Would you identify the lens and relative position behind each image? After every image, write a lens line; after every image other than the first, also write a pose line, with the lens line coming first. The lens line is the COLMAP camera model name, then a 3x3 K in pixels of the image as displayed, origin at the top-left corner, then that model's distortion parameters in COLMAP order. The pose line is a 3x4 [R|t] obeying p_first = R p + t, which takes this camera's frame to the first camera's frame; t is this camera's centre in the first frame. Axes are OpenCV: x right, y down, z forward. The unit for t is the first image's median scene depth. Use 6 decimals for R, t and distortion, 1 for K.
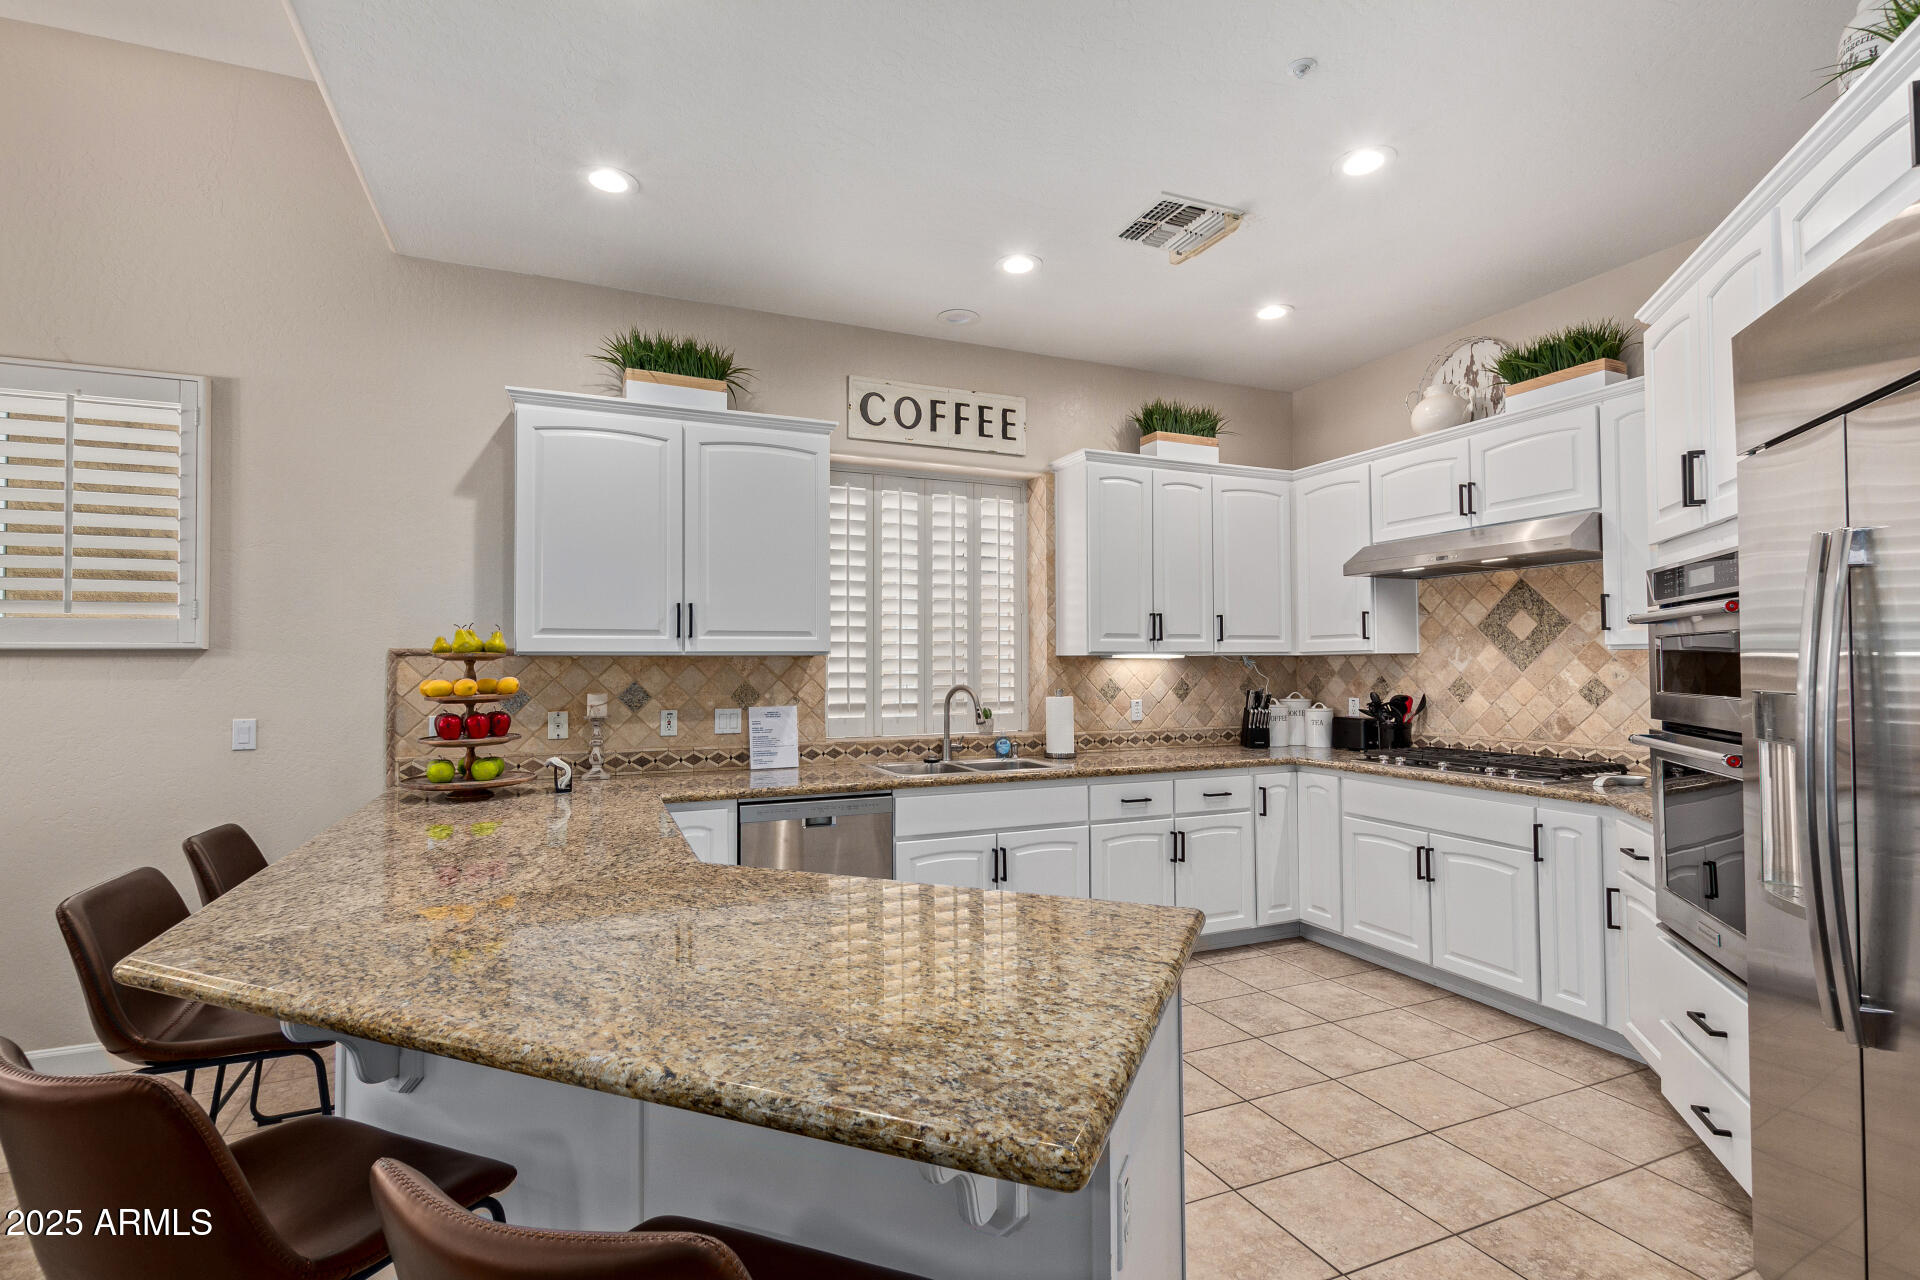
lens RADIAL K [[898.8, 0, 960.0], [0, 898.8, 640.0], [0, 0, 1]] dist [-0.000931, -0.000143]
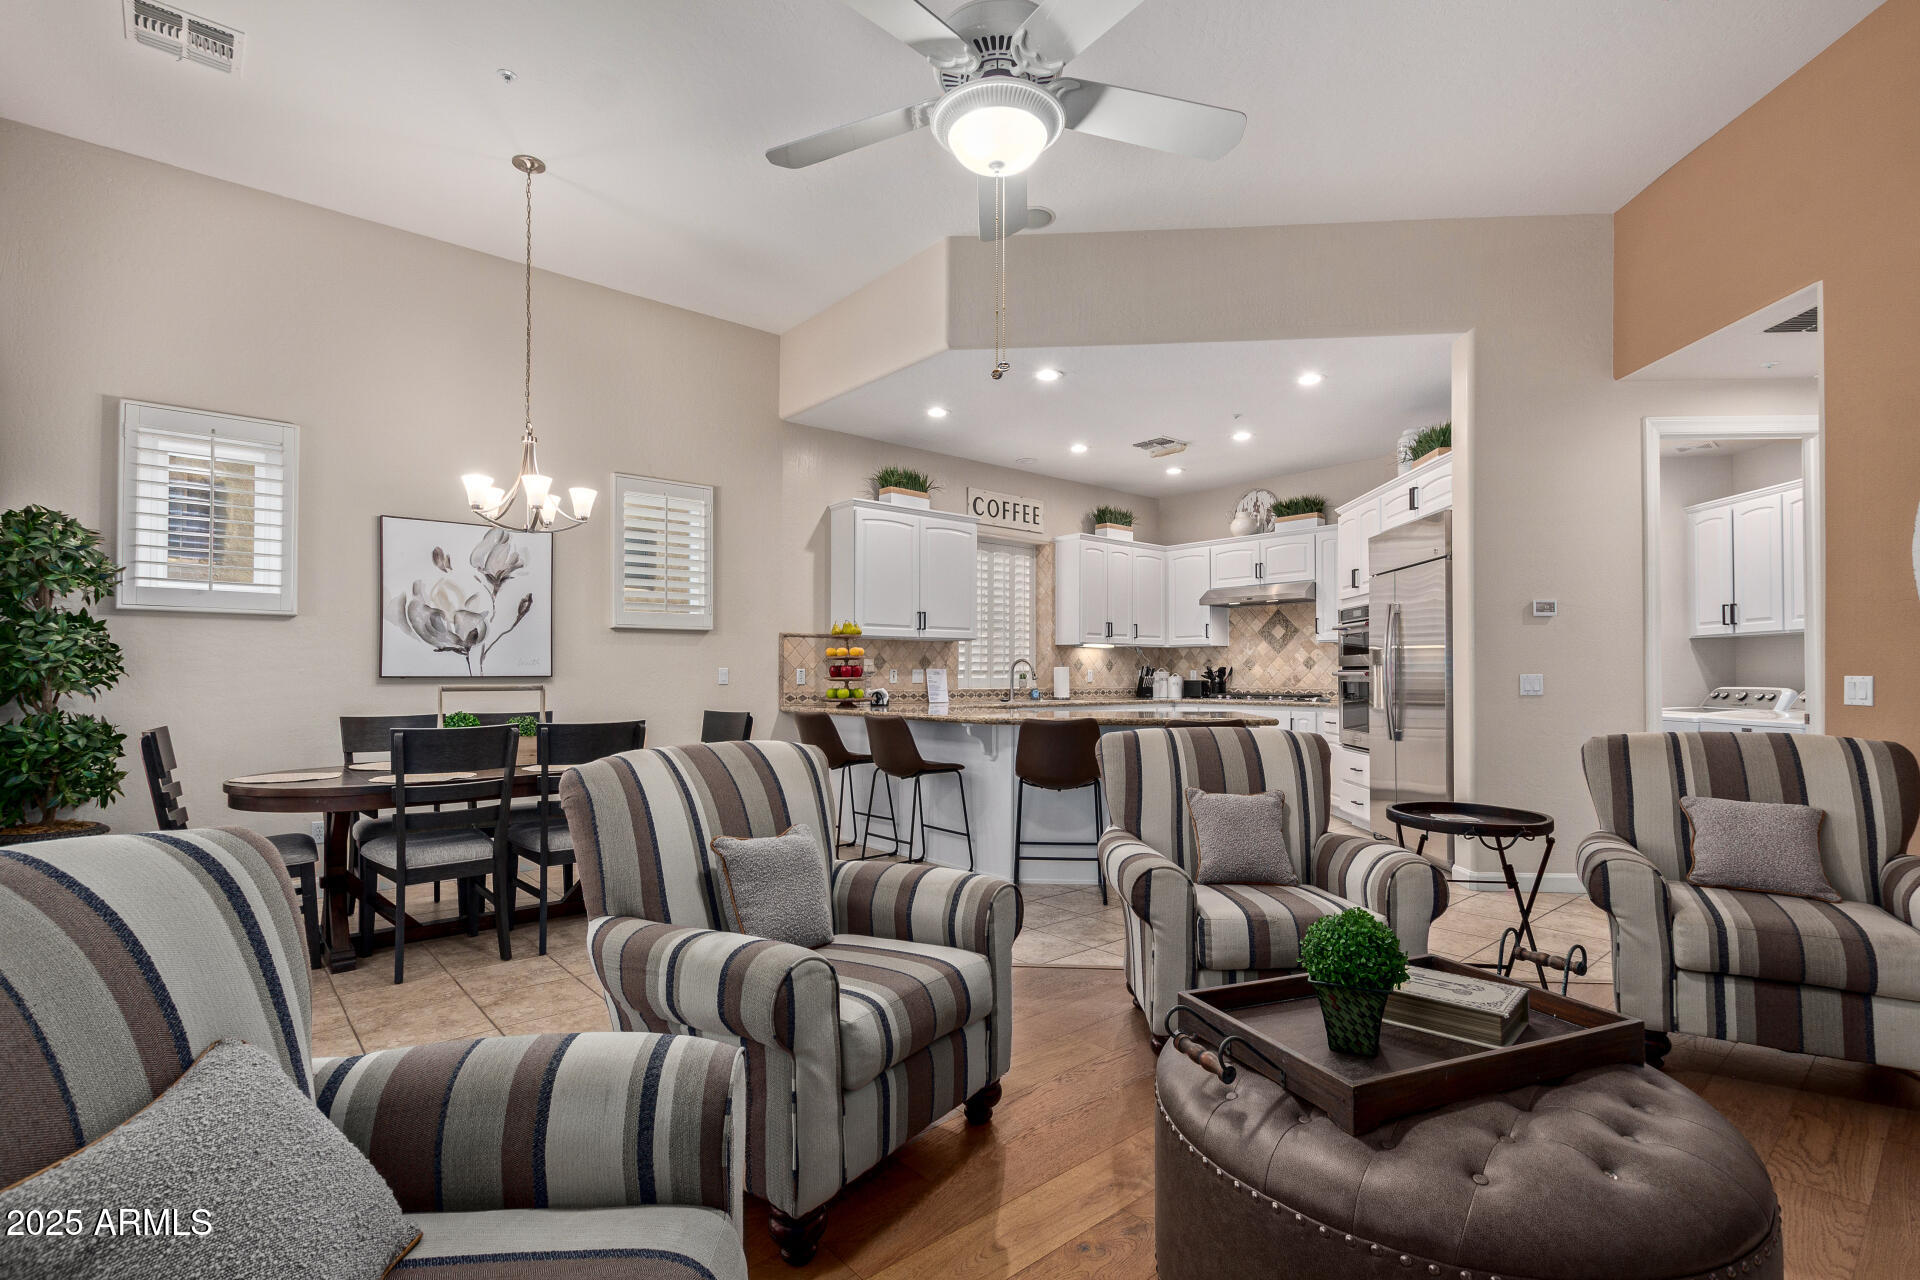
lens RADIAL K [[889.7, 0, 970.1], [0, 889.7, 670.2], [0, 0, 1]] dist [-0.056669, 0.000177]
pose [[0.951857, 0.004142, 0.306516, -0.662427], [-0.011248, 0.999707, 0.021419, 0.035260], [-0.306337, -0.023836, 0.951625, -0.709604]]
